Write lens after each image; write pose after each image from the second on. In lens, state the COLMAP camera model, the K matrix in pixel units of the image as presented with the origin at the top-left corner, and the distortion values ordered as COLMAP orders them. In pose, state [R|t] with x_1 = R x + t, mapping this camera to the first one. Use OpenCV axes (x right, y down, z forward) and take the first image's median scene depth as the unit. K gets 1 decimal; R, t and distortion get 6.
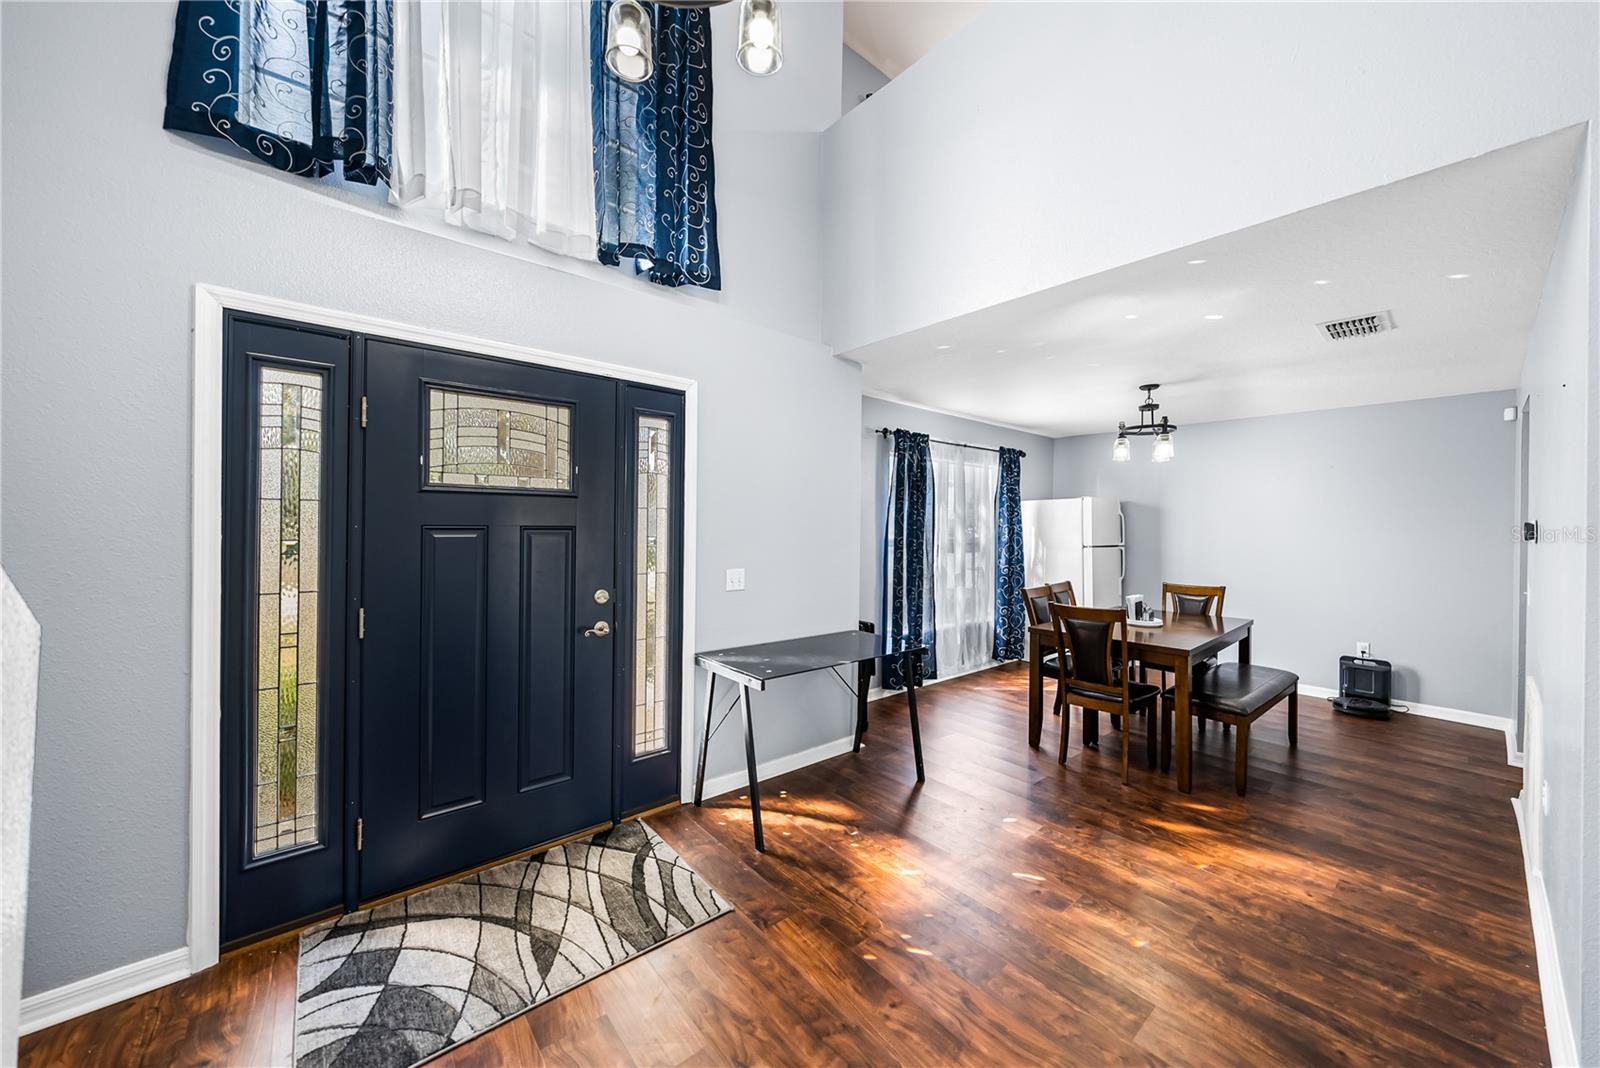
lens RADIAL K [[581.2, 0, 816.4], [0, 581.2, 522.4], [0, 0, 1]] dist [-0.001287, -0.000286]
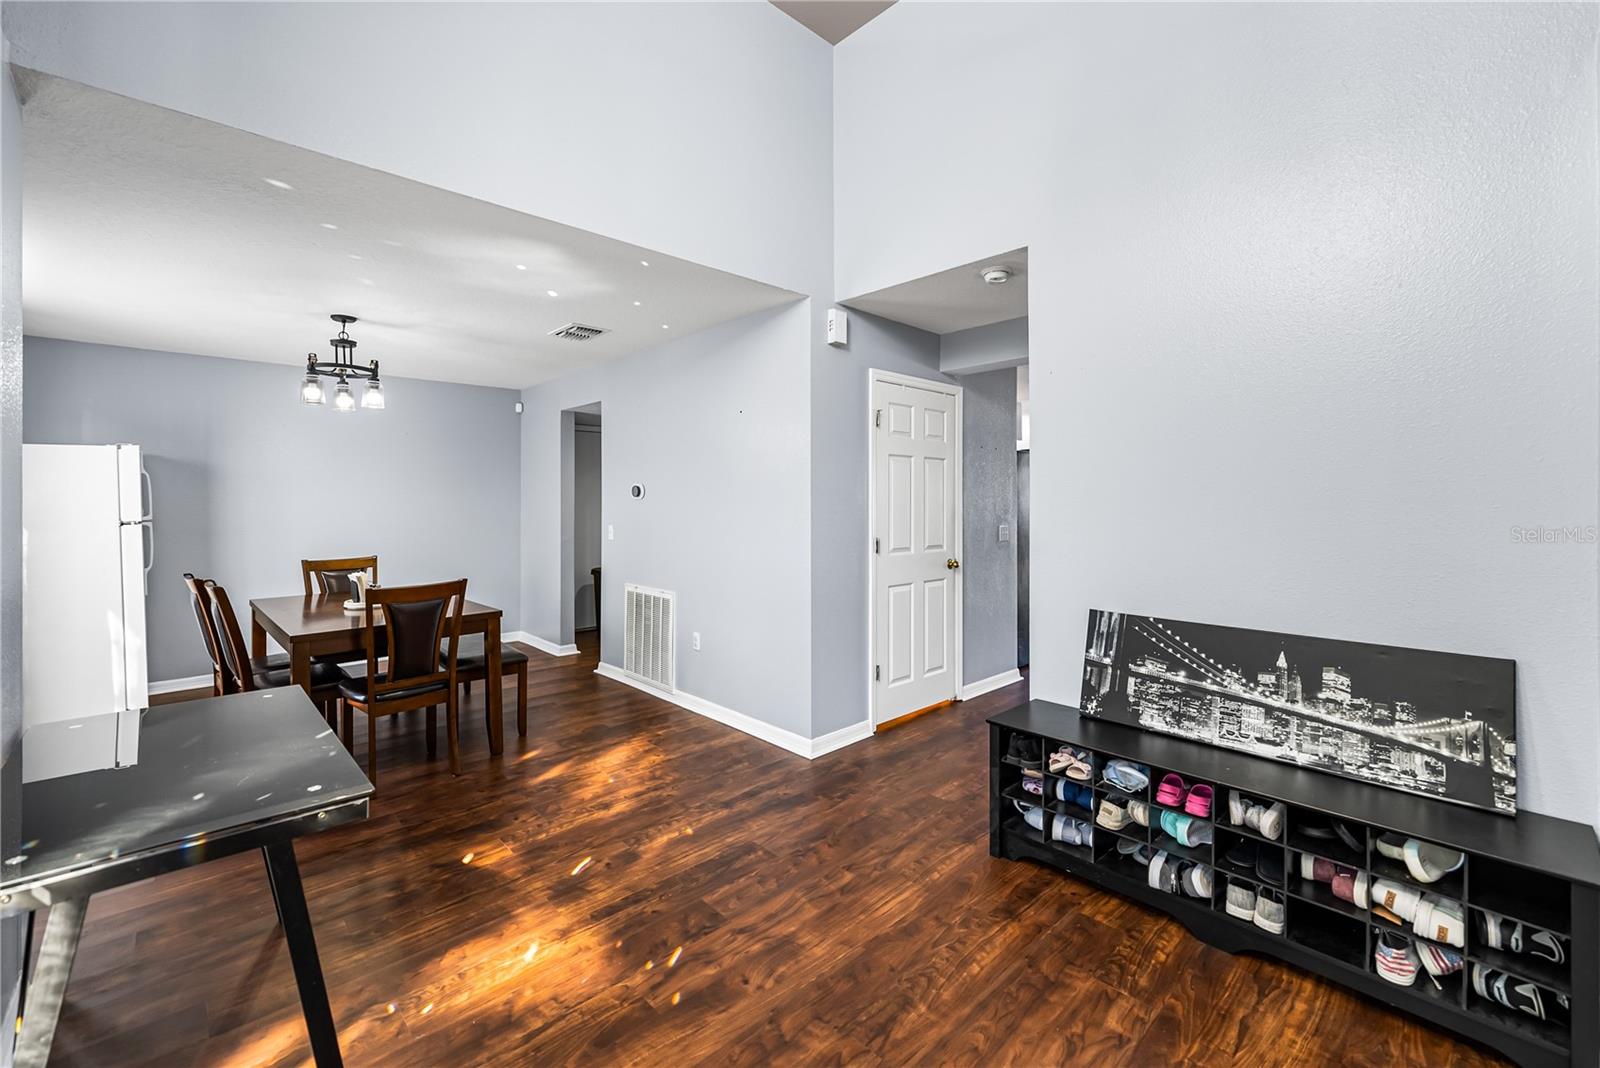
lens RADIAL K [[657.3, 0, 817.5], [0, 657.3, 500.5], [0, 0, 1]] dist [-0.000800, -0.000144]
pose [[-0.055184, -0.012610, 0.998397, -0.338127], [0.001740, 0.999918, 0.012725, 0.010502], [-0.998475, 0.002439, -0.055157, 0.338047]]
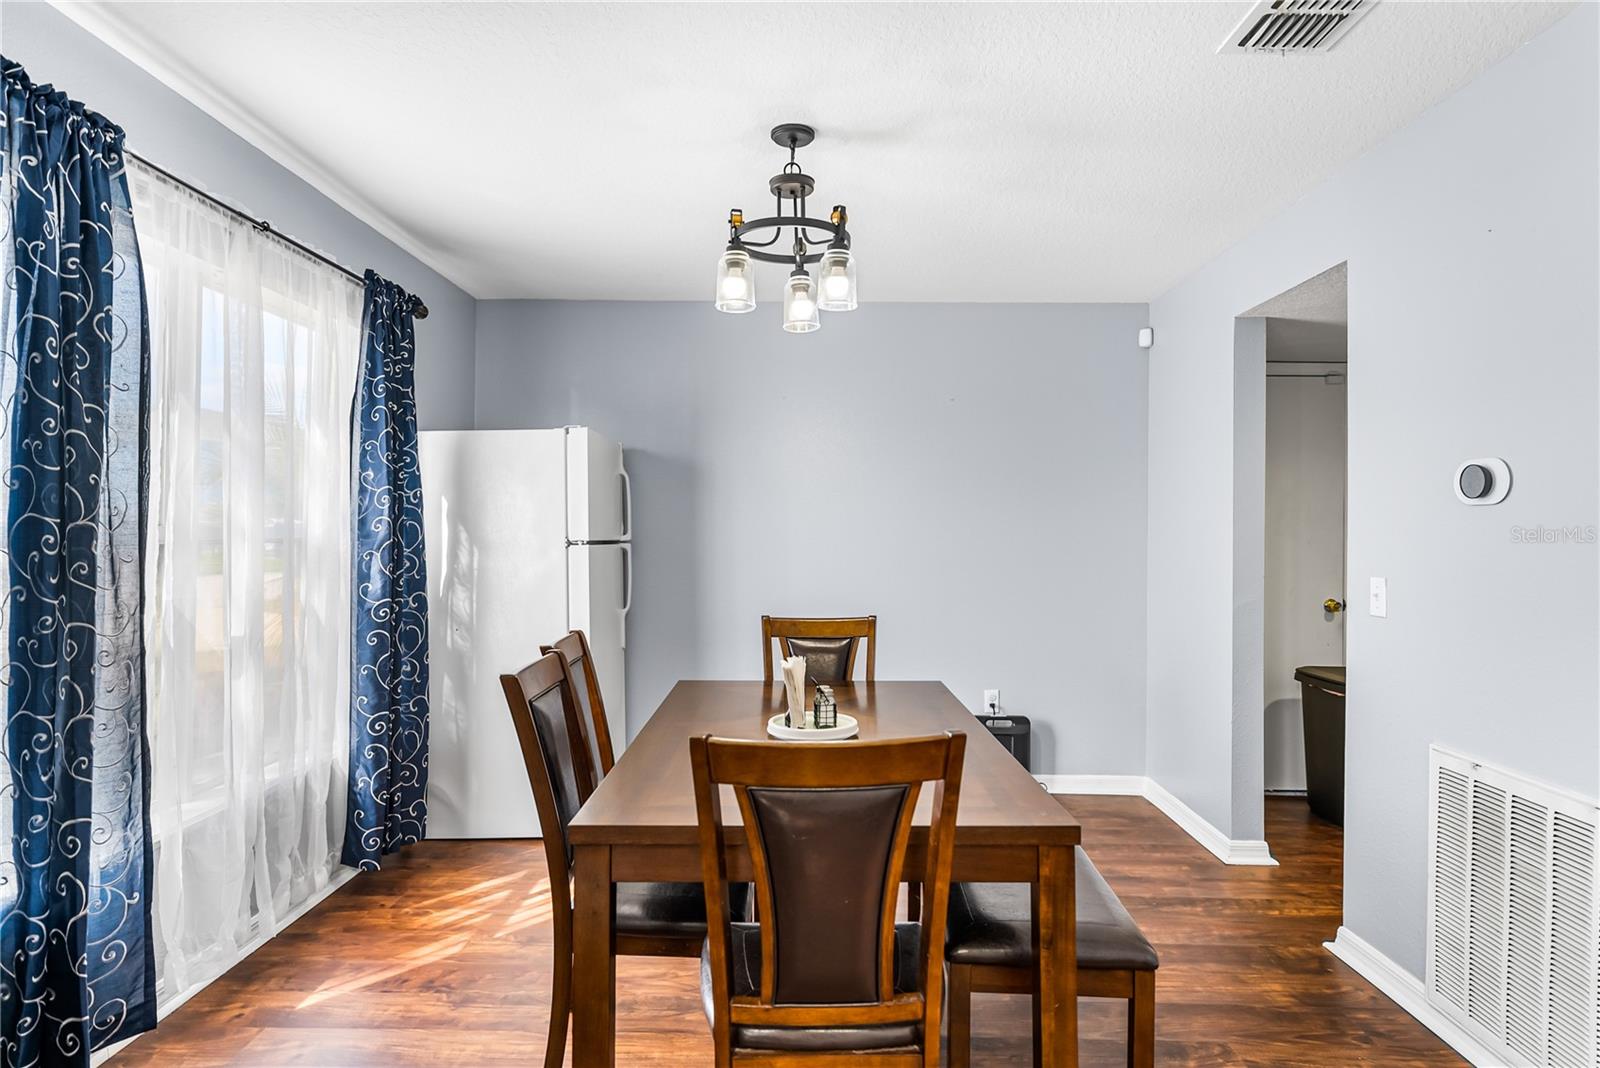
lens RADIAL K [[905.9, 0, 791.6], [0, 905.9, 520.2], [0, 0, 1]] dist [0.003470, 0.003296]
pose [[0.680450, 0.002242, 0.732791, 0.098904], [-0.000476, 0.999996, -0.002618, 0.030843], [-0.732794, 0.001432, 0.680449, 0.501020]]
